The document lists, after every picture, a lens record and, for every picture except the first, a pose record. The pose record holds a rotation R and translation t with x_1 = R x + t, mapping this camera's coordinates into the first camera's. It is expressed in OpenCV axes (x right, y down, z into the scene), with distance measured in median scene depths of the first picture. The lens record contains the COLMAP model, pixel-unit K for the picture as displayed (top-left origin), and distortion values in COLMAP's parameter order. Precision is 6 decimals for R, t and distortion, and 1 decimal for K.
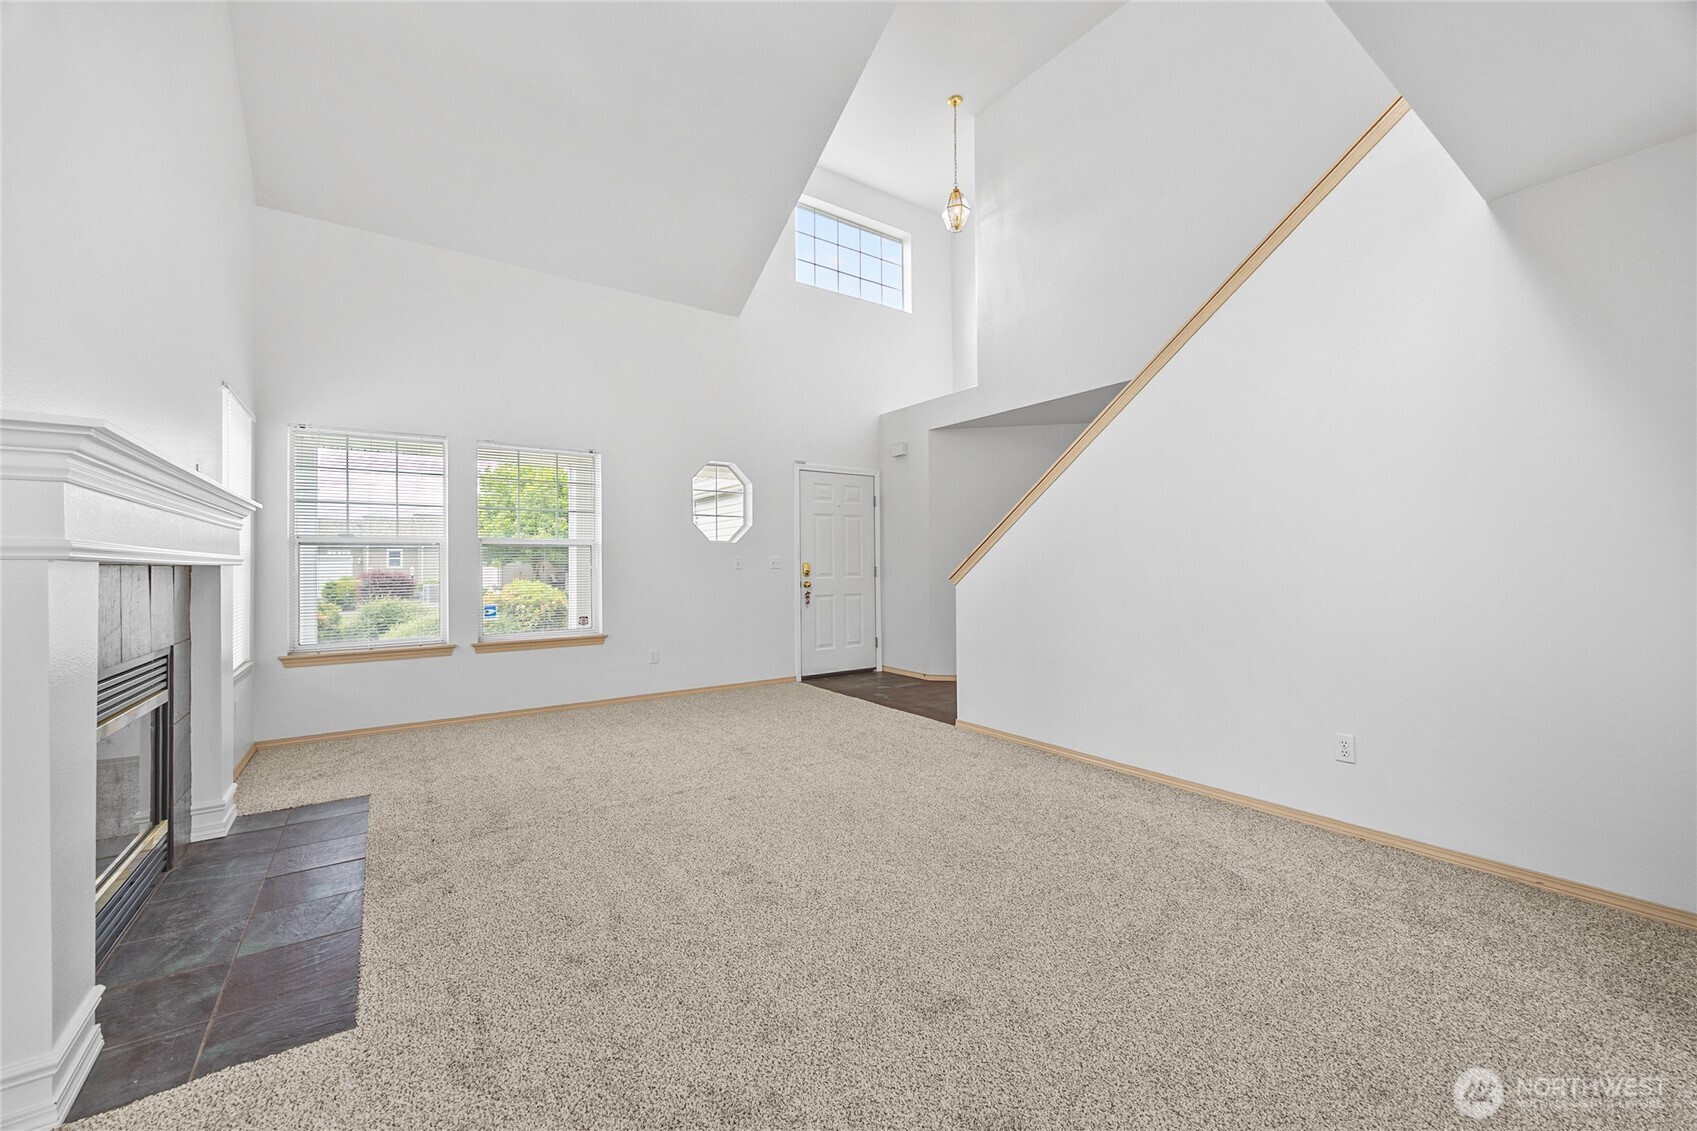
lens RADIAL K [[653.1, 0, 835.1], [0, 653.1, 561.7], [0, 0, 1]] dist [-0.001885, -0.000355]
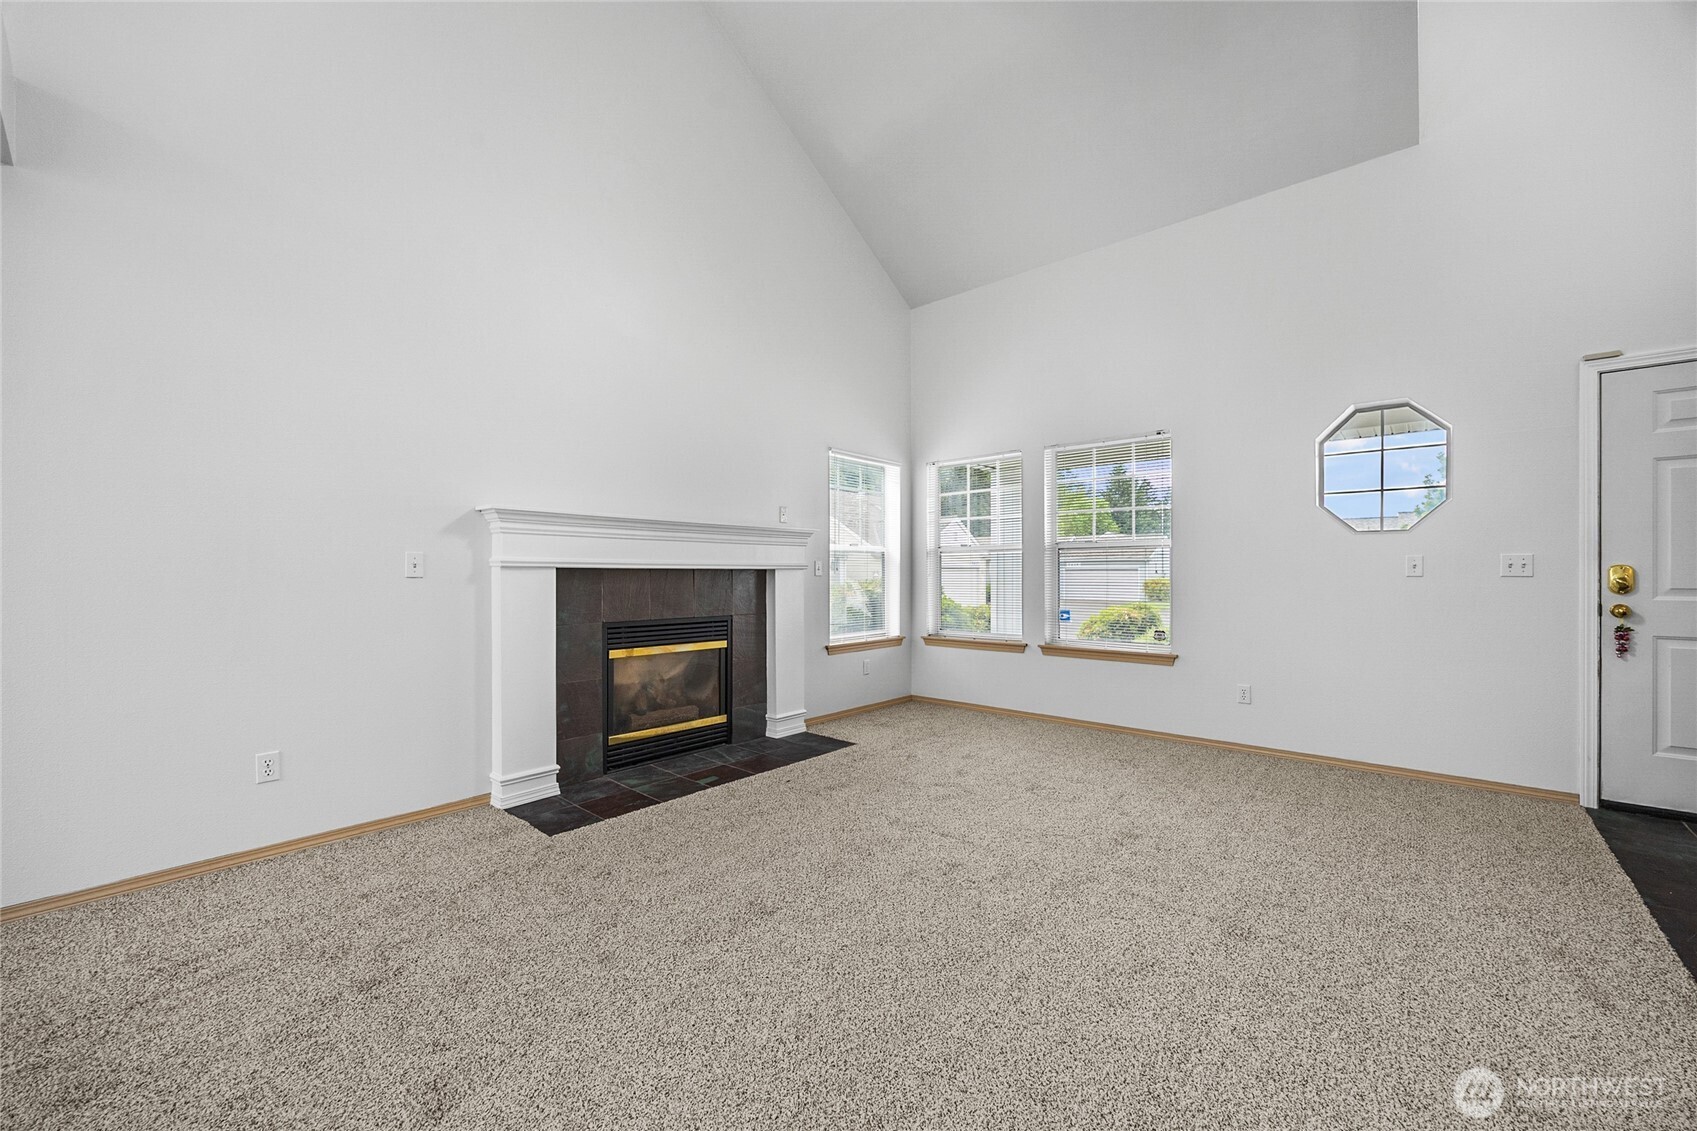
lens RADIAL K [[653.1, 0, 846.9], [0, 653.1, 575.8], [0, 0, 1]] dist [-0.001885, -0.000355]
pose [[0.241800, 0.009682, -0.970278, 0.285759], [0.001322, 0.999946, 0.010308, 0.003965], [0.970325, -0.003776, 0.241775, 0.348941]]
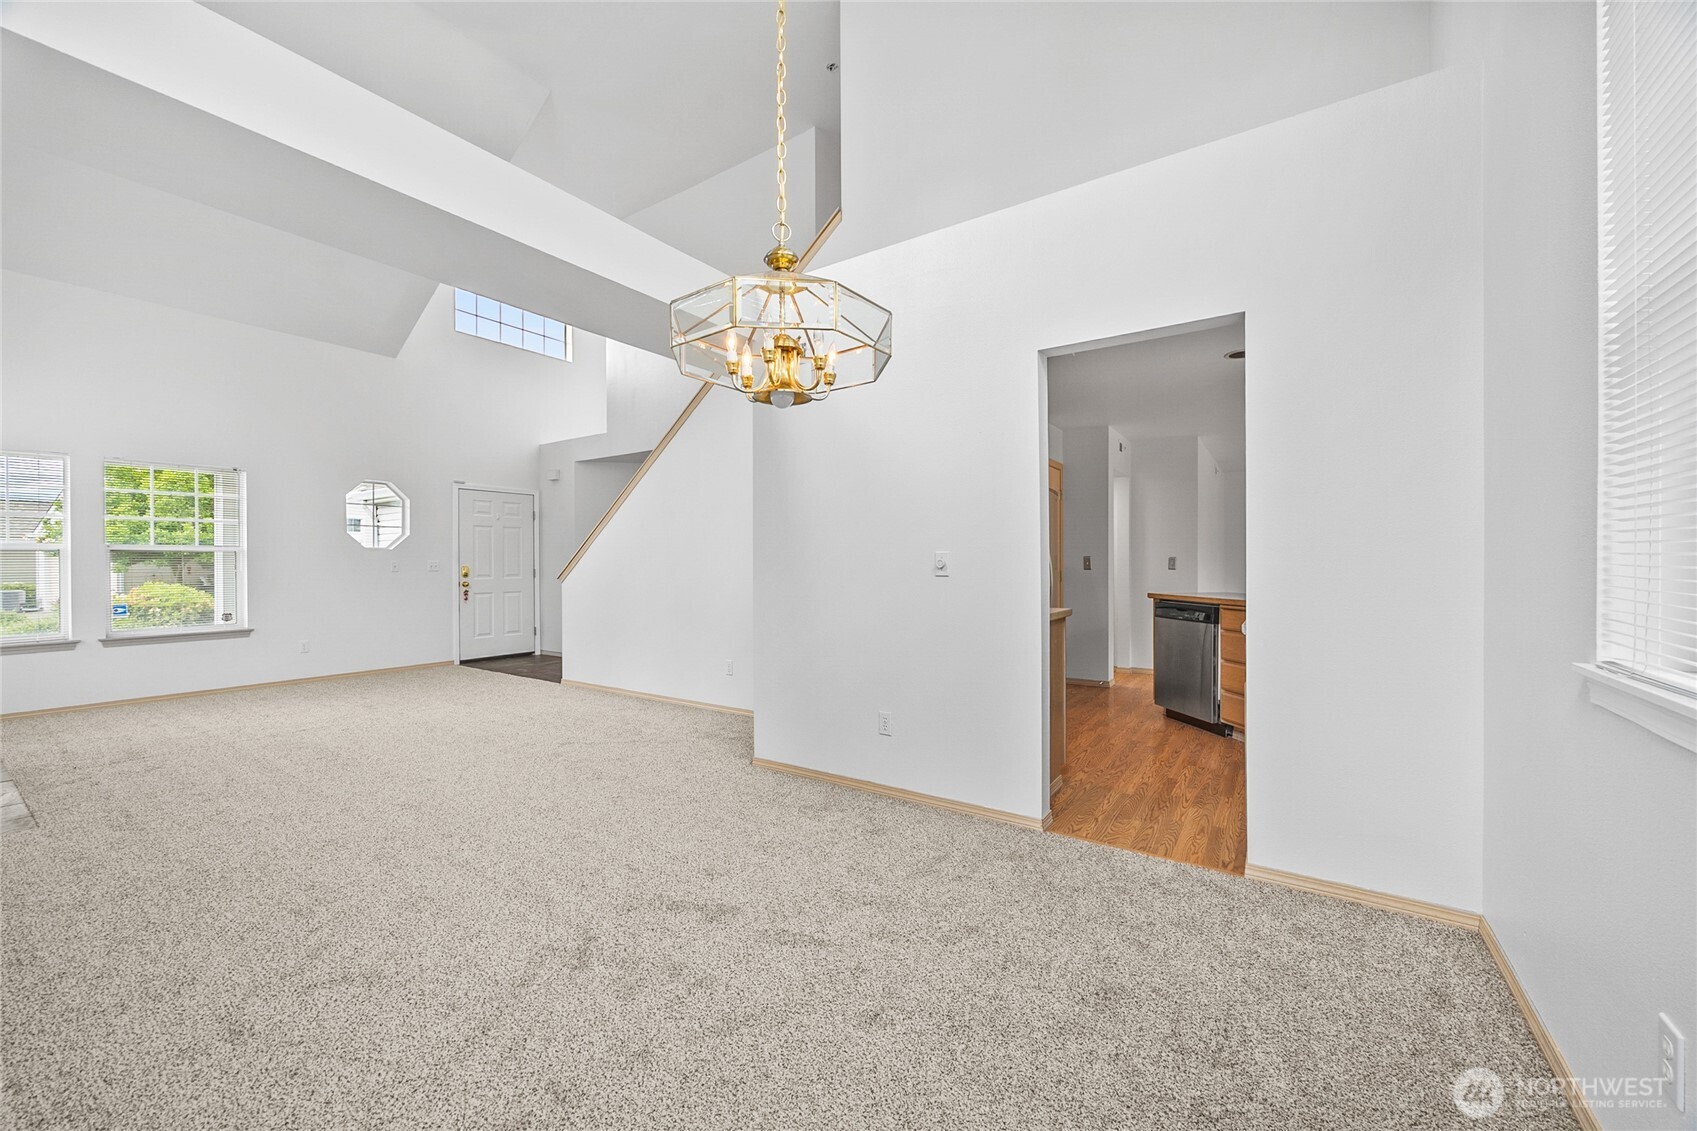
lens RADIAL K [[653.1, 0, 841.3], [0, 653.1, 564.5], [0, 0, 1]] dist [-0.001885, -0.000355]
pose [[0.934531, 0.001963, 0.355876, 0.180578], [-0.003242, 0.999990, 0.002998, -0.007248], [-0.355866, -0.003956, 0.934529, -0.379736]]
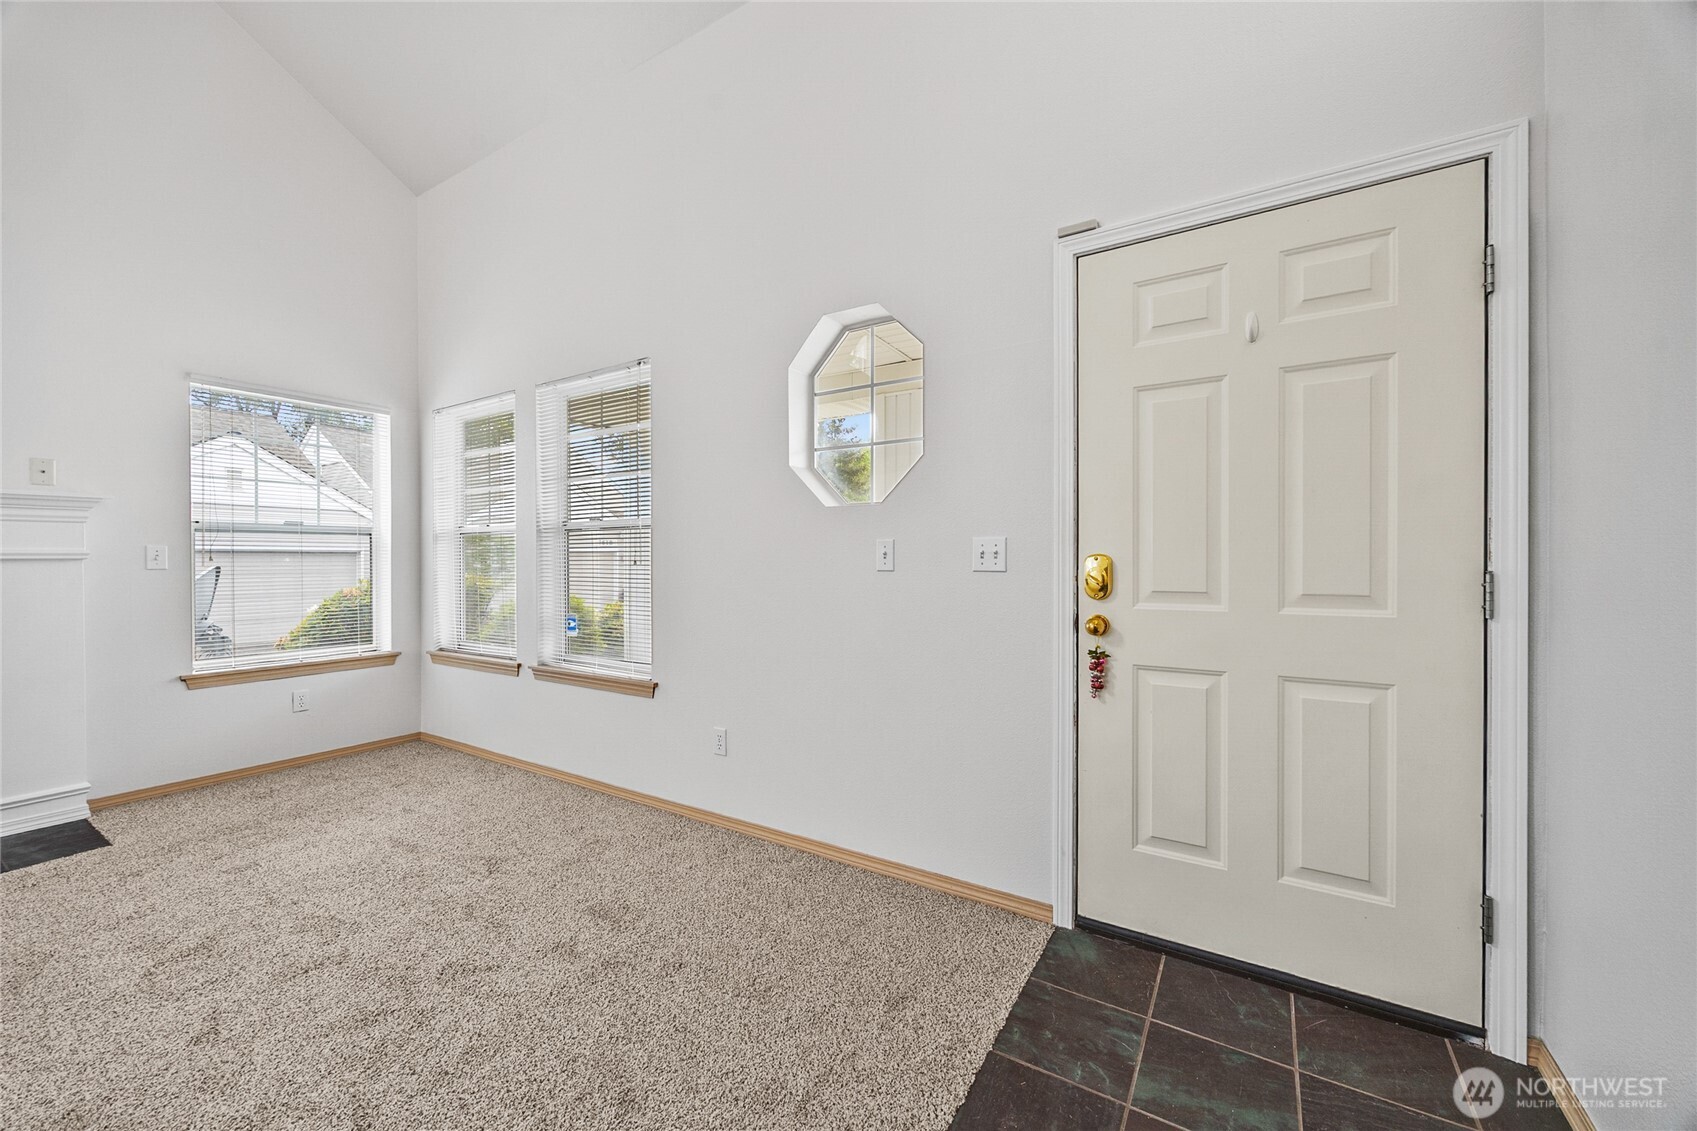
lens RADIAL K [[653.1, 0, 838.2], [0, 653.1, 566.8], [0, 0, 1]] dist [-0.001885, -0.000355]
pose [[0.400133, 0.015621, -0.916324, 0.192302], [0.001752, 0.999840, 0.017810, 0.001979], [0.916456, -0.008732, 0.400041, 0.785513]]
